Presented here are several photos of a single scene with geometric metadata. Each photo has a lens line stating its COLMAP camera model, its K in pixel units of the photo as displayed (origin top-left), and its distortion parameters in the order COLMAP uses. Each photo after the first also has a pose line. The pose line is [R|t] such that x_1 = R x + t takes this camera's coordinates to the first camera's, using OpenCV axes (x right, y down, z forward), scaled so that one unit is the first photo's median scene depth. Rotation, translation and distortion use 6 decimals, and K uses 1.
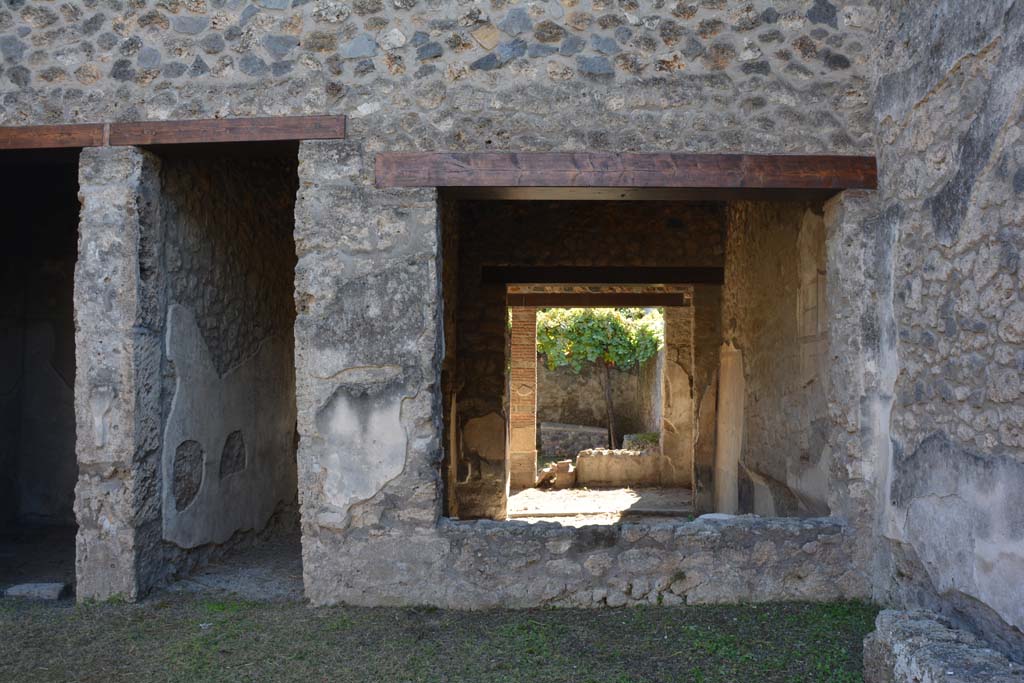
lens RADIAL K [[815.4, 0, 512.7], [0, 815.4, 353.1], [0, 0, 1]] dist [-0.161012, 0.132569]
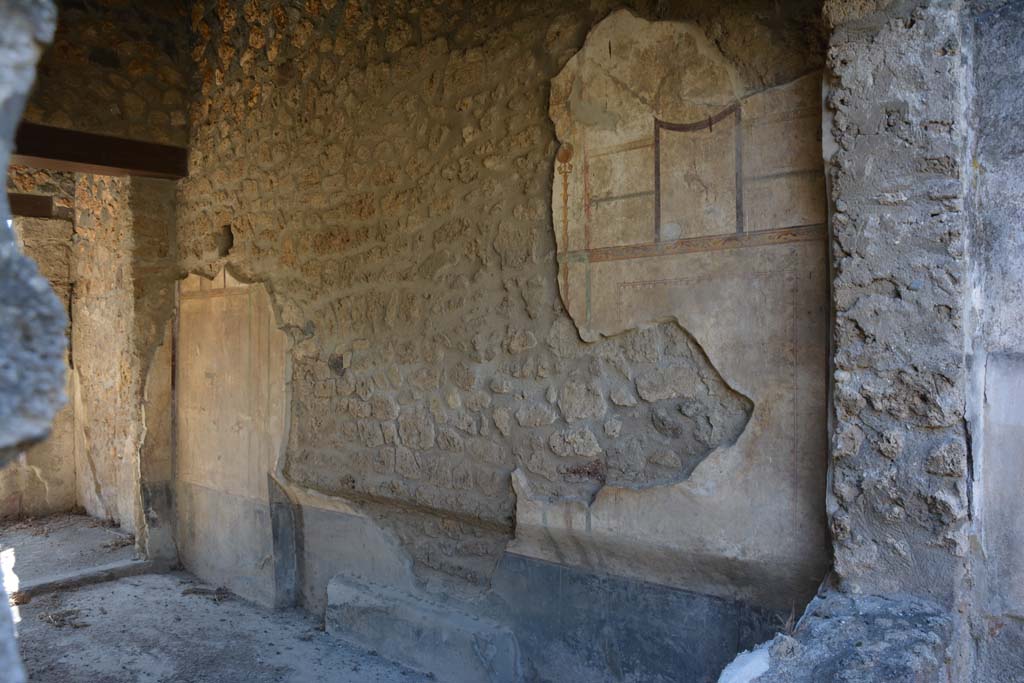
lens RADIAL K [[815.4, 0, 512.7], [0, 815.4, 353.1], [0, 0, 1]] dist [-0.161012, 0.132569]
pose [[0.600530, -0.038107, 0.798694, -0.067038], [-0.005320, 0.998651, 0.051648, 0.013570], [-0.799584, -0.035265, 0.599517, 0.446091]]
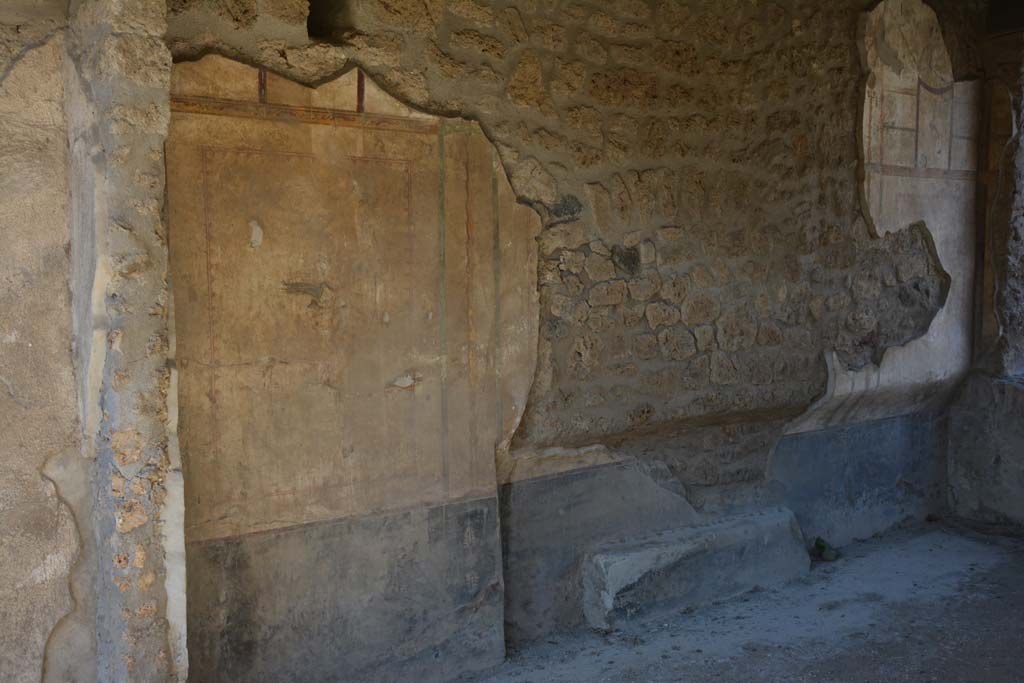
lens RADIAL K [[999.5, 0, 512.0], [0, 999.5, 341.5], [0, 0, 1]] dist [-0.055837, 0.026152]
pose [[-0.664186, -0.071989, 0.744093, -0.042148], [-0.032633, 0.997196, 0.067347, 0.052723], [-0.746855, 0.020449, -0.664673, 1.127045]]
